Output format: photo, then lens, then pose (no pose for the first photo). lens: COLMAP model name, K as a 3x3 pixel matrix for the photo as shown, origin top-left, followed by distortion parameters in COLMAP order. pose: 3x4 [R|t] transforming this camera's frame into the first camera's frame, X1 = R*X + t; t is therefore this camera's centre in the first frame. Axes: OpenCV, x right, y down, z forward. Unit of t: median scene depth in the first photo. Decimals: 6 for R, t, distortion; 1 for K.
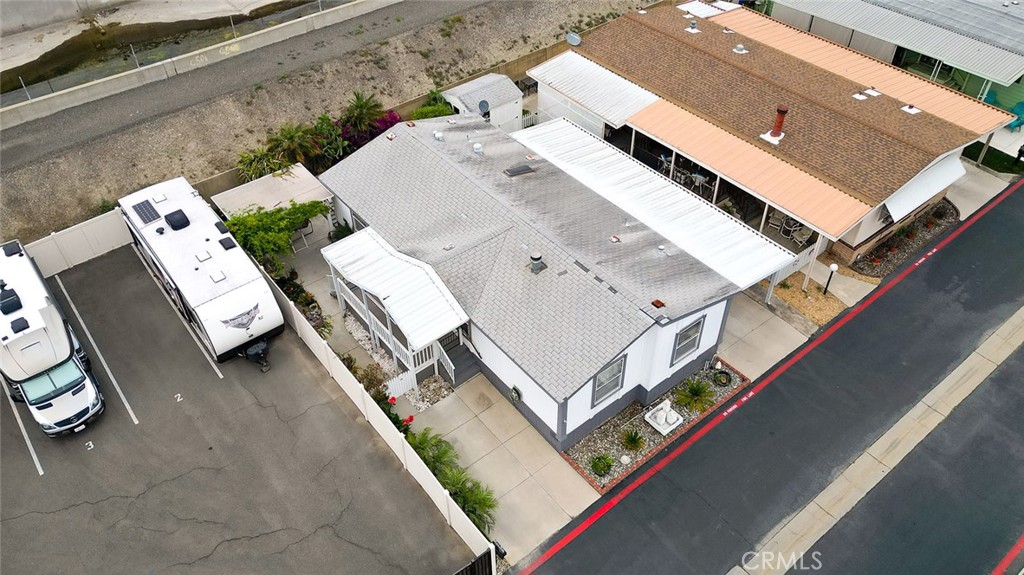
lens RADIAL K [[787.0, 0, 511.2], [0, 787.0, 305.5], [0, 0, 1]] dist [0.051037, -0.005051]
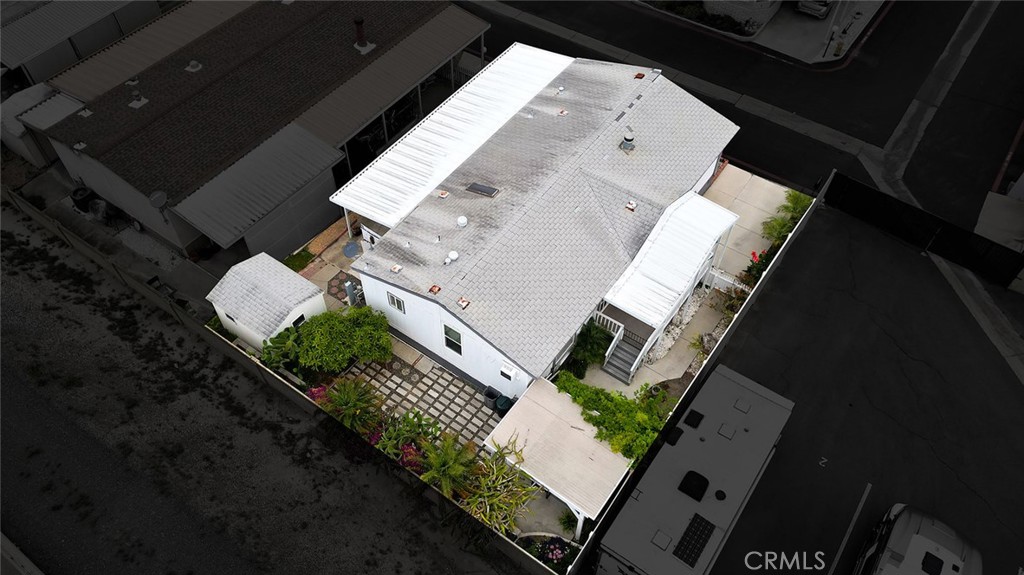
lens RADIAL K [[745.9, 0, 512.0], [0, 745.9, 287.5], [0, 0, 1]] dist [0.032760, -0.001901]
pose [[-0.282282, -0.741891, 0.608206, -0.614850], [0.665117, 0.305526, 0.681376, -0.703144], [-0.691330, 0.596868, 0.407199, 0.669829]]
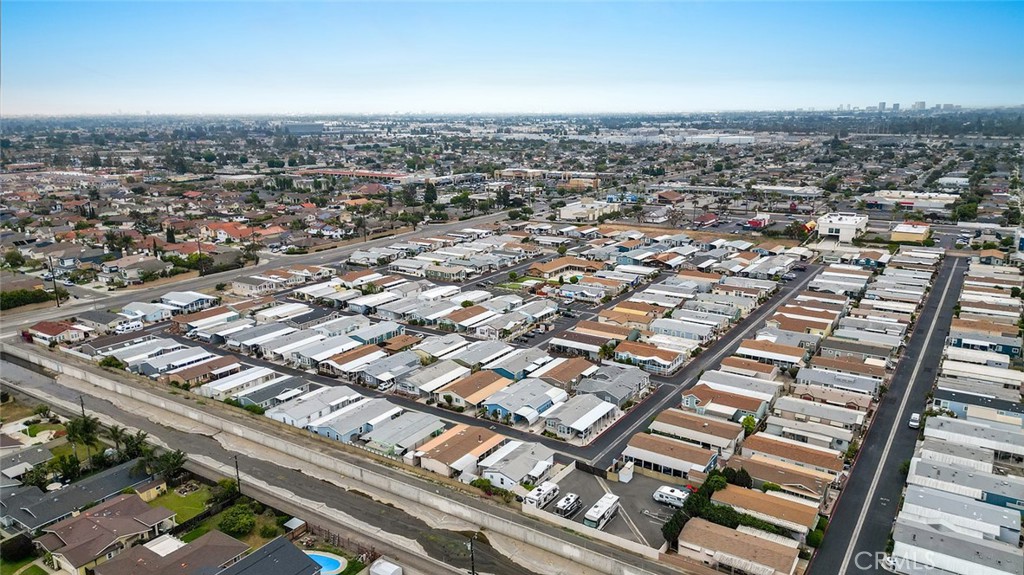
lens RADIAL K [[787.0, 0, 511.2], [0, 787.0, 305.5], [0, 0, 1]] dist [0.051037, -0.005051]
pose [[-0.283770, -0.236387, 0.929299, -4.300761], [0.674002, 0.640169, 0.368653, -2.562107], [-0.682053, 0.730962, -0.022335, 0.363158]]
